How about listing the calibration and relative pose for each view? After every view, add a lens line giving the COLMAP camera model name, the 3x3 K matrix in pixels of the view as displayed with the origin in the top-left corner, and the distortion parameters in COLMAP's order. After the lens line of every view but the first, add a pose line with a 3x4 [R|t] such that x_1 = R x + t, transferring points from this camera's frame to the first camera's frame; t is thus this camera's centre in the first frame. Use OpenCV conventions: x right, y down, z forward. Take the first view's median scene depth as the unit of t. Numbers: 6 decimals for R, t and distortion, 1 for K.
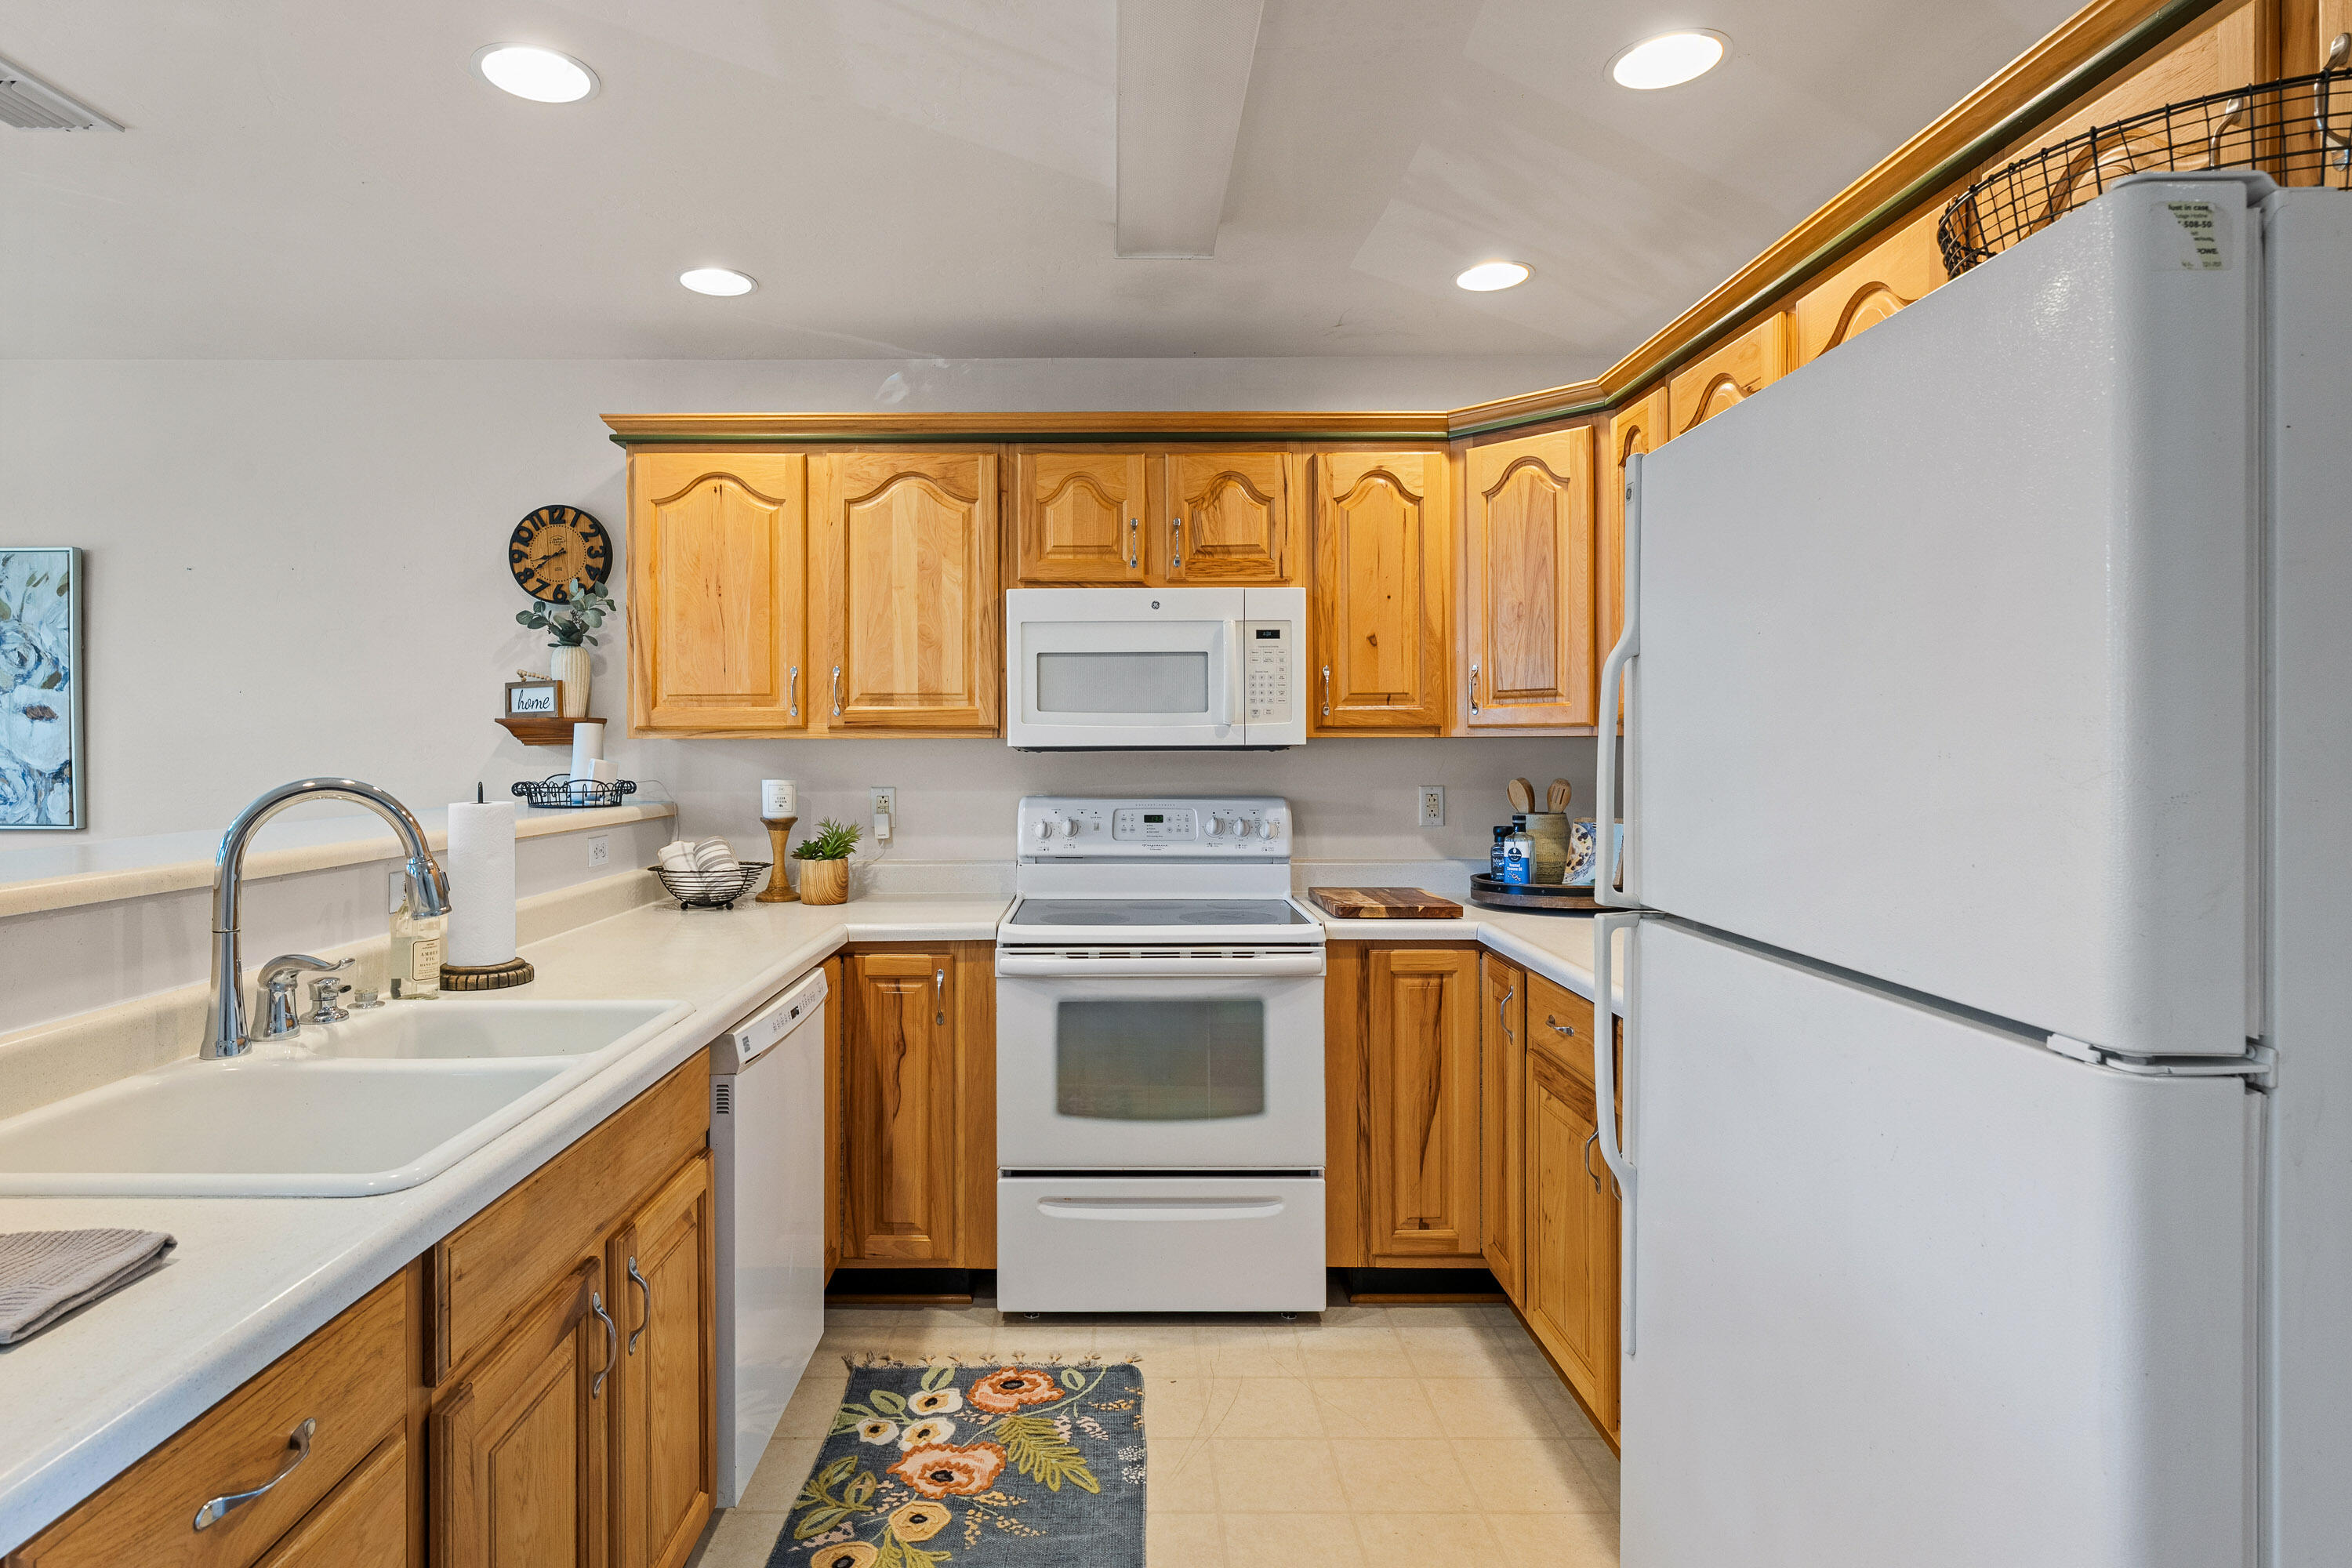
lens RADIAL K [[1210.6, 0, 1134.9], [0, 1210.6, 745.4], [0, 0, 1]] dist [0.002950, -0.000390]
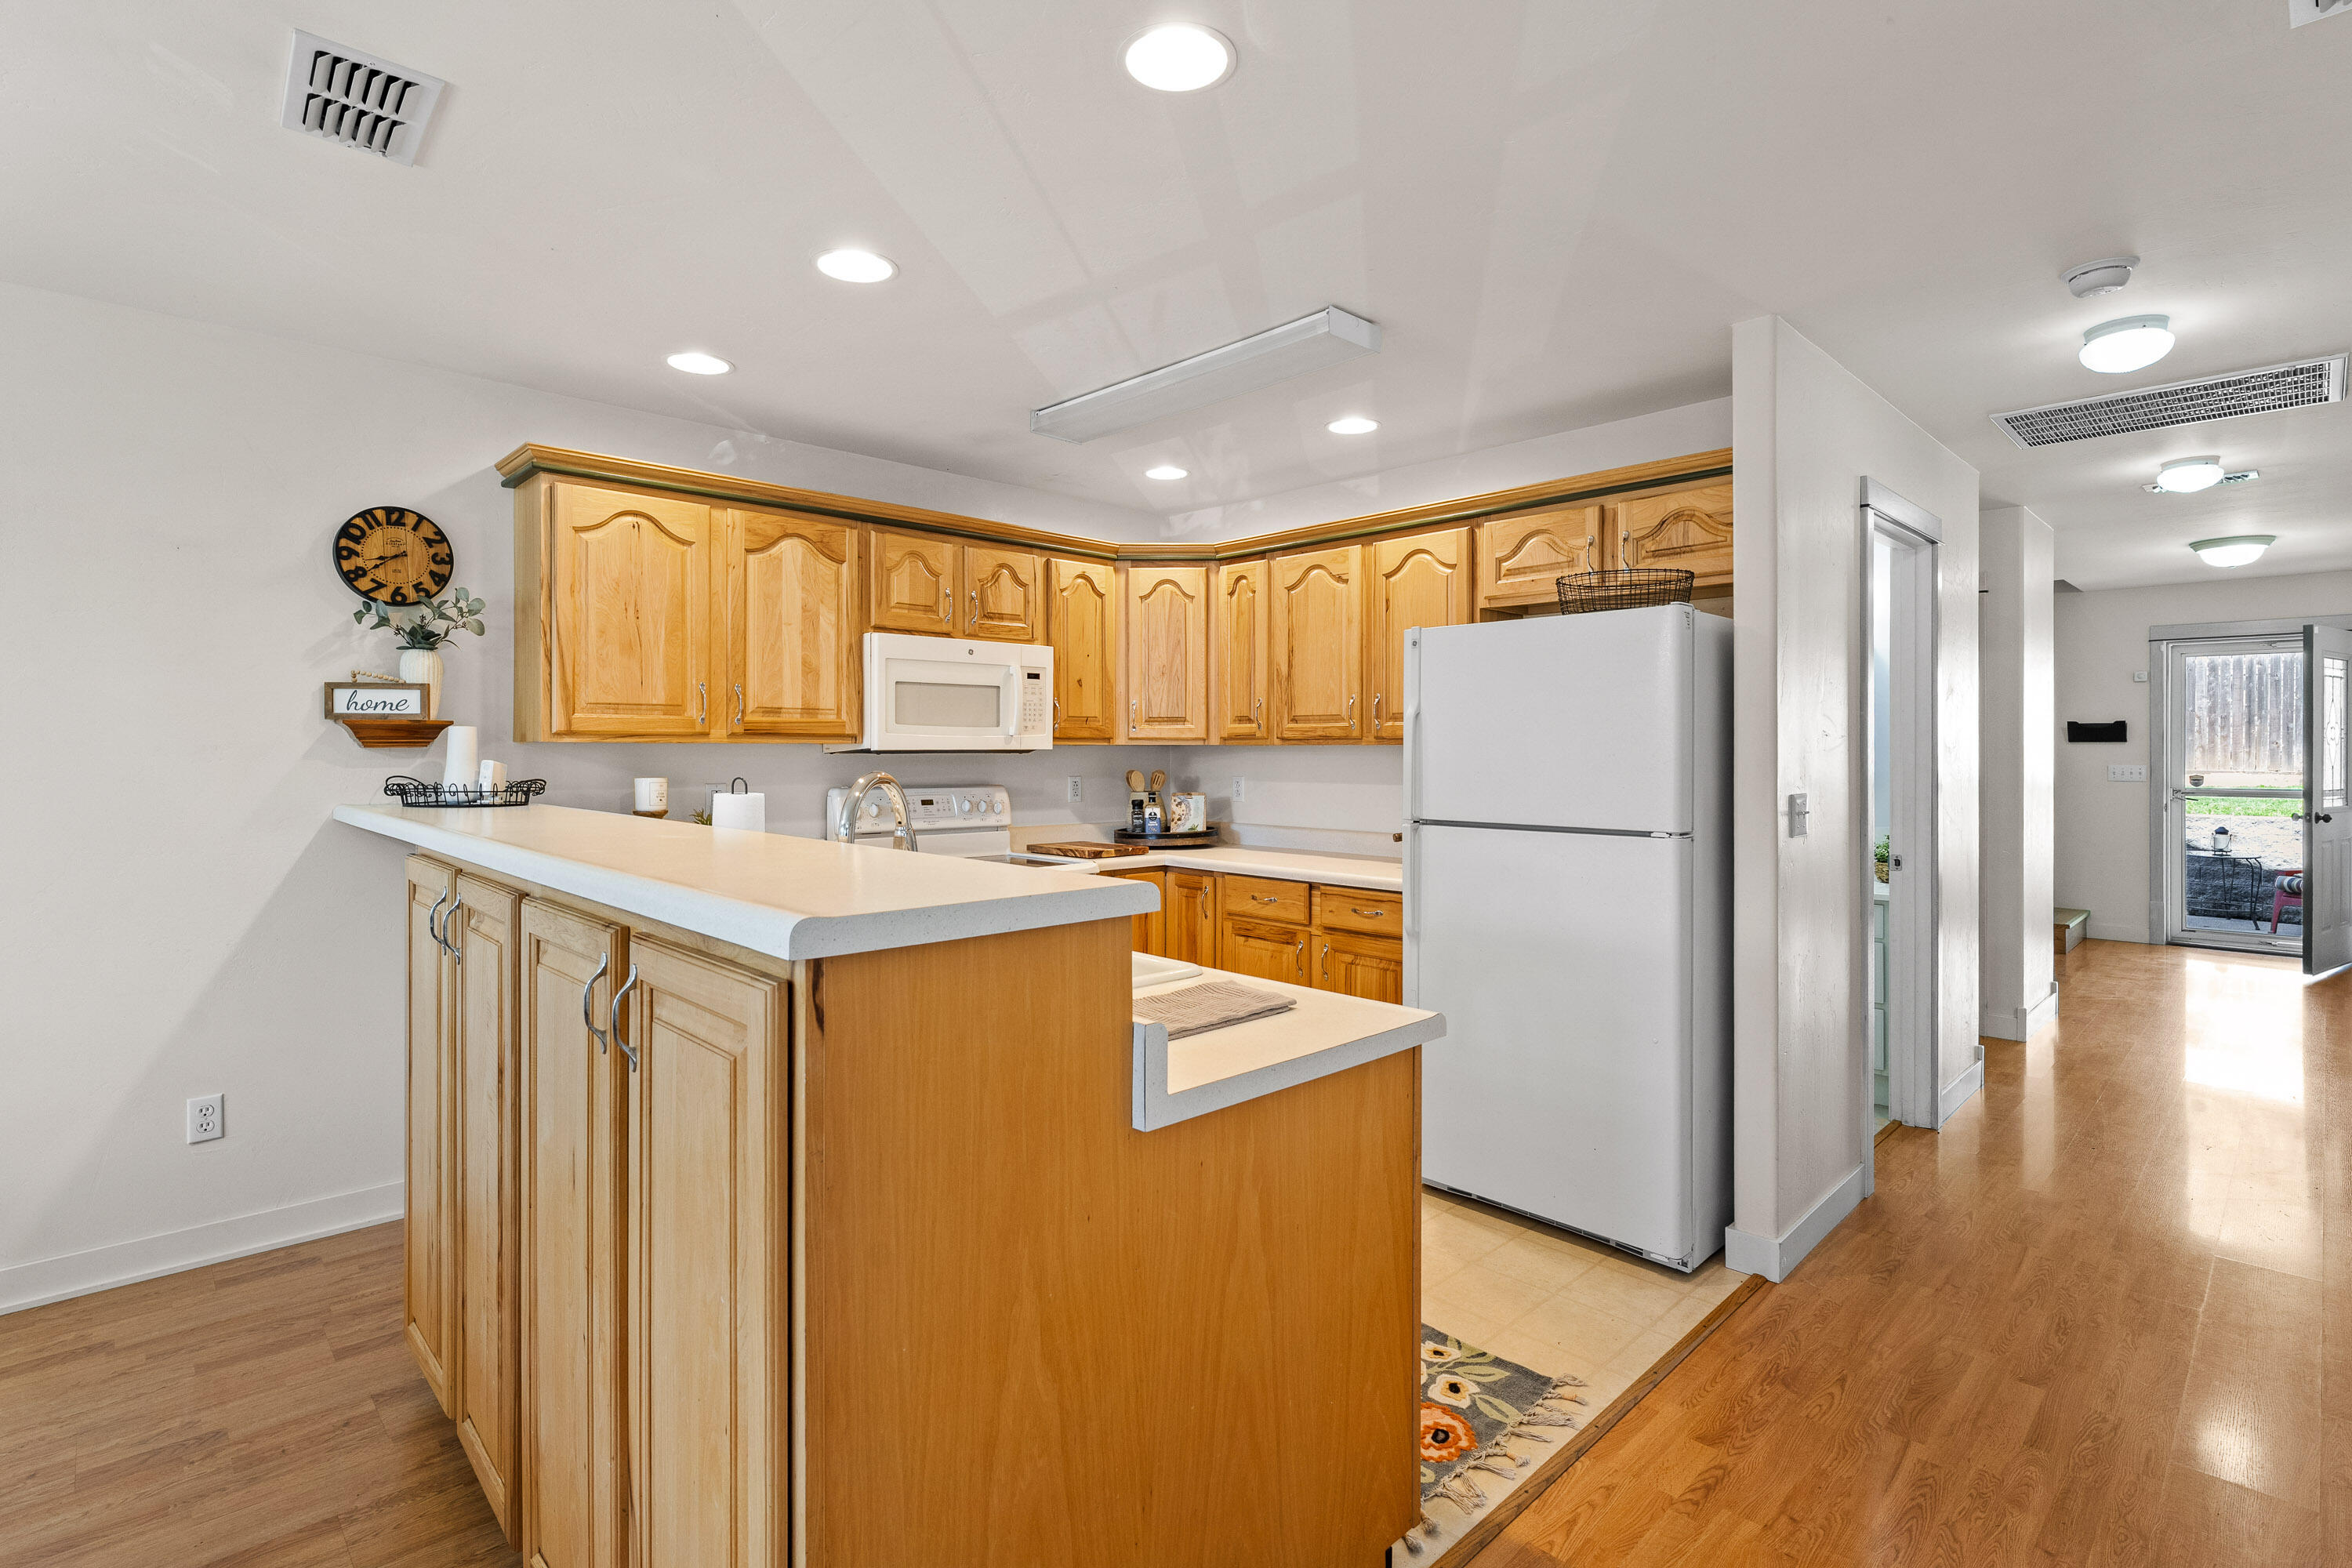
lens RADIAL K [[1105.7, 0, 1145.3], [0, 1105.7, 749.9], [0, 0, 1]] dist [0.000042, 0.000004]
pose [[0.731873, 0.003597, 0.681431, -0.710135], [-0.003742, 0.999992, -0.001260, 0.001353], [-0.681430, -0.001628, 0.731881, -0.101179]]
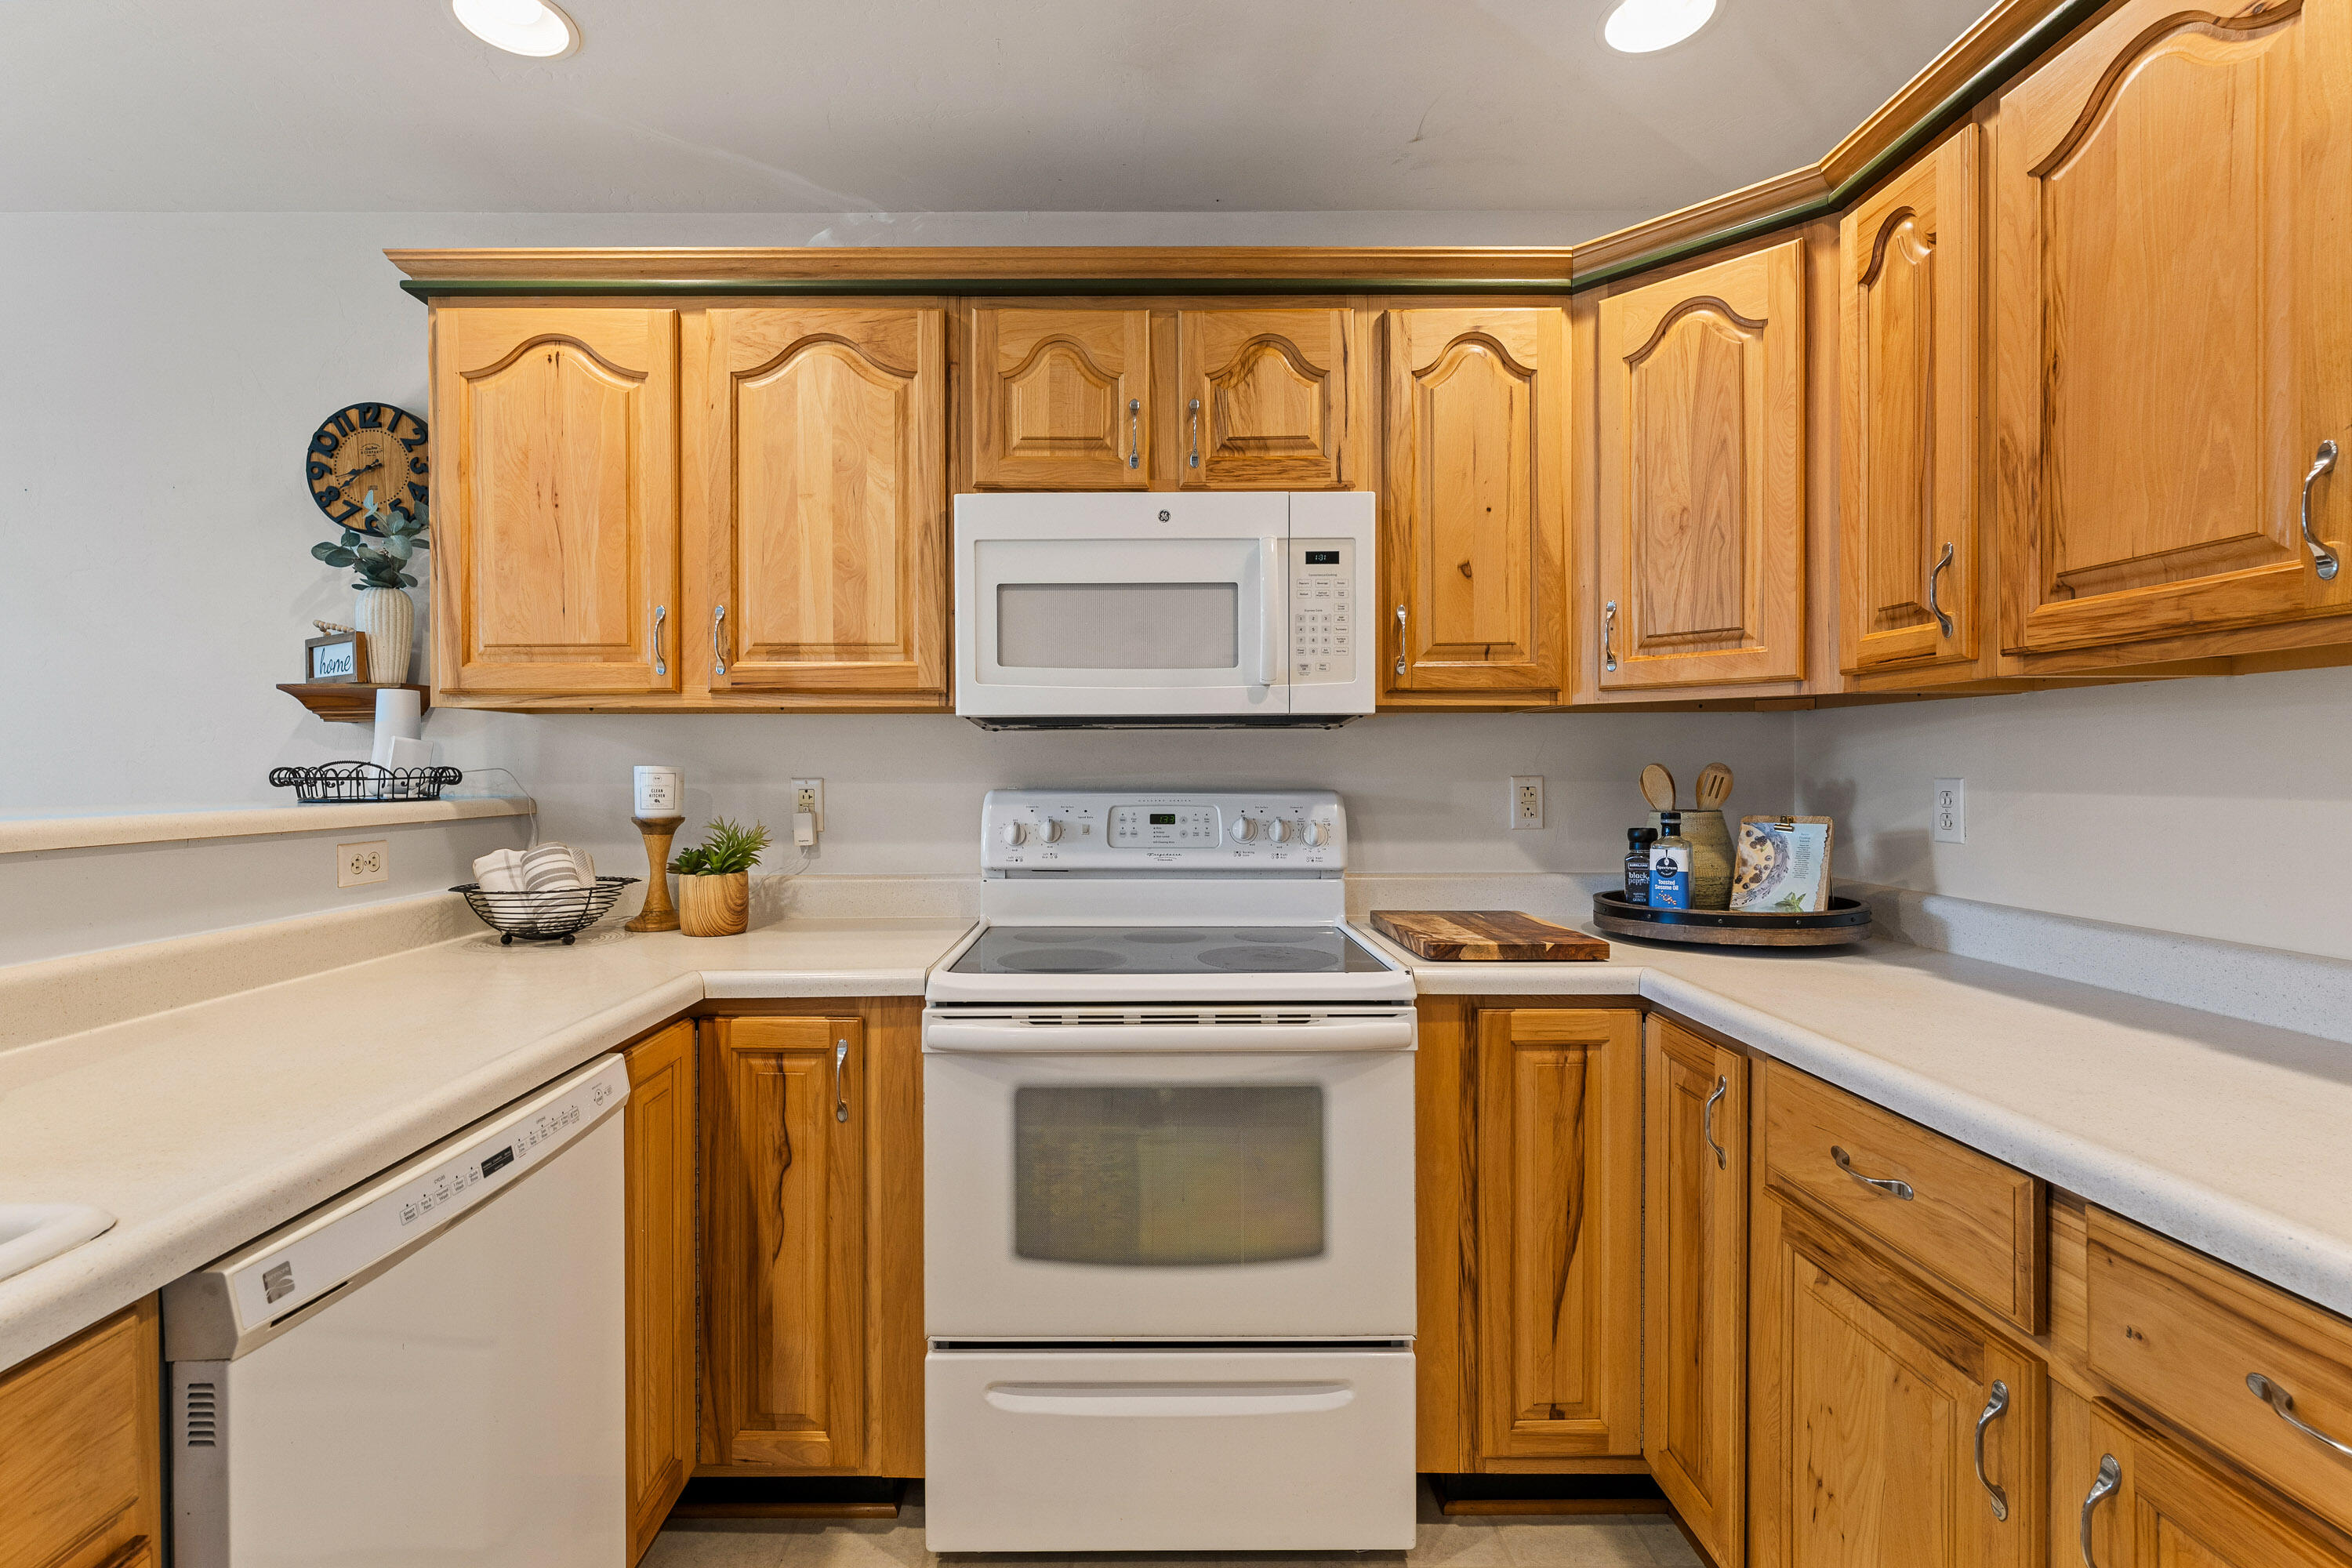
lens RADIAL K [[1037.0, 0, 1166.4], [0, 1037.0, 775.0], [0, 0, 1]] dist [-0.000379, 0.000196]
pose [[0.999928, 0.000535, 0.012005, 0.010903], [-0.000627, 0.999970, 0.007709, 0.030316], [-0.012001, -0.007715, 0.999898, 0.383157]]
